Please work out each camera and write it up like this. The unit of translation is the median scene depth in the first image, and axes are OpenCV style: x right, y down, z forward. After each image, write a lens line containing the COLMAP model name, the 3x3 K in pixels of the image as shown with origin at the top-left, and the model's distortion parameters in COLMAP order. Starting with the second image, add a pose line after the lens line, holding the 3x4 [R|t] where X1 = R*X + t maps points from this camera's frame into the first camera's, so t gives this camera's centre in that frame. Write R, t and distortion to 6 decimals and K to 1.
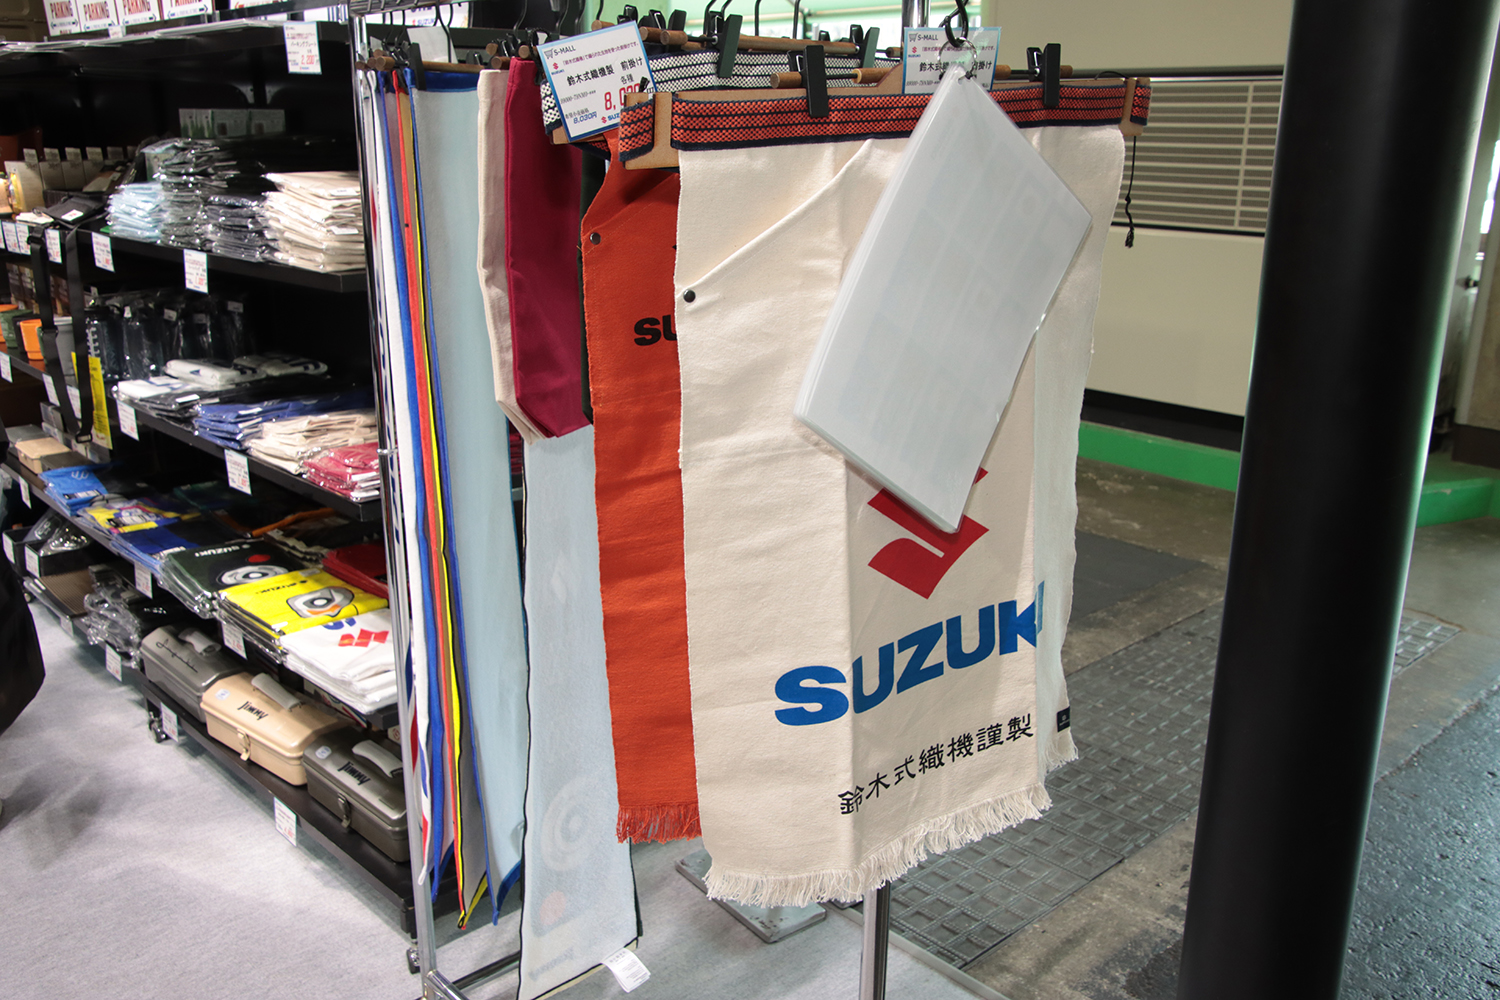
lens RADIAL K [[1301.1, 0, 753.6], [0, 1301.1, 500.5], [0, 0, 1]] dist [-0.013155, 0.013382]
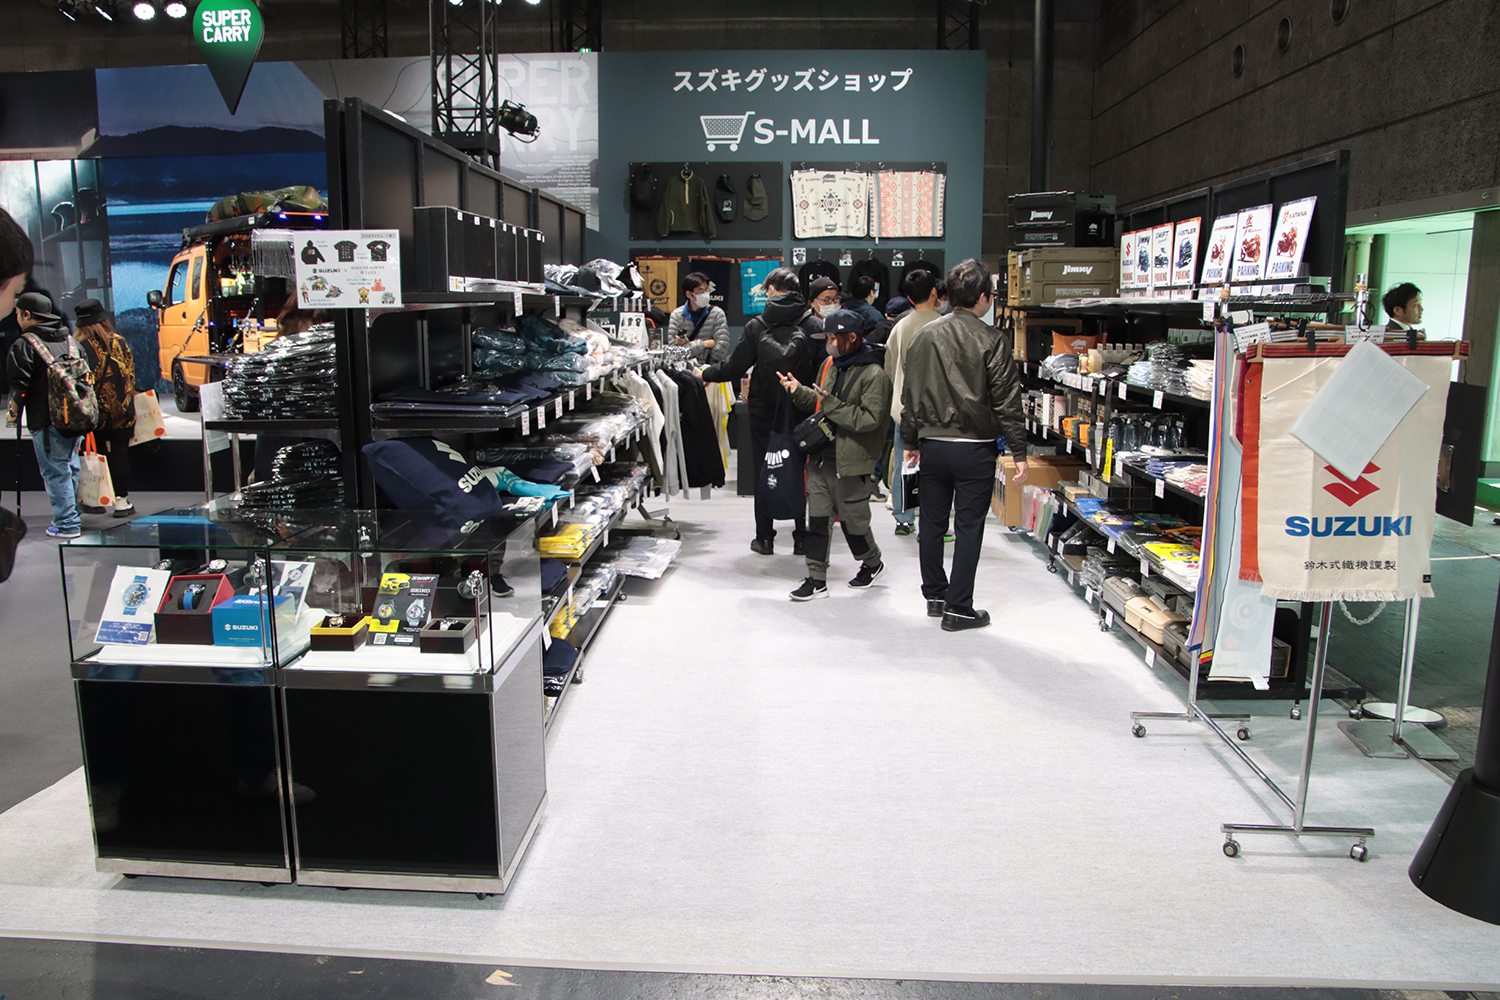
lens RADIAL K [[1108.3, 0, 748.2], [0, 1108.3, 500.4], [0, 0, 1]] dist [-0.071031, 0.003518]
pose [[0.700156, 0.124495, -0.703053, 0.492421], [-0.205882, 0.978059, -0.031840, 0.228751], [0.683663, 0.167039, 0.710425, -0.926239]]
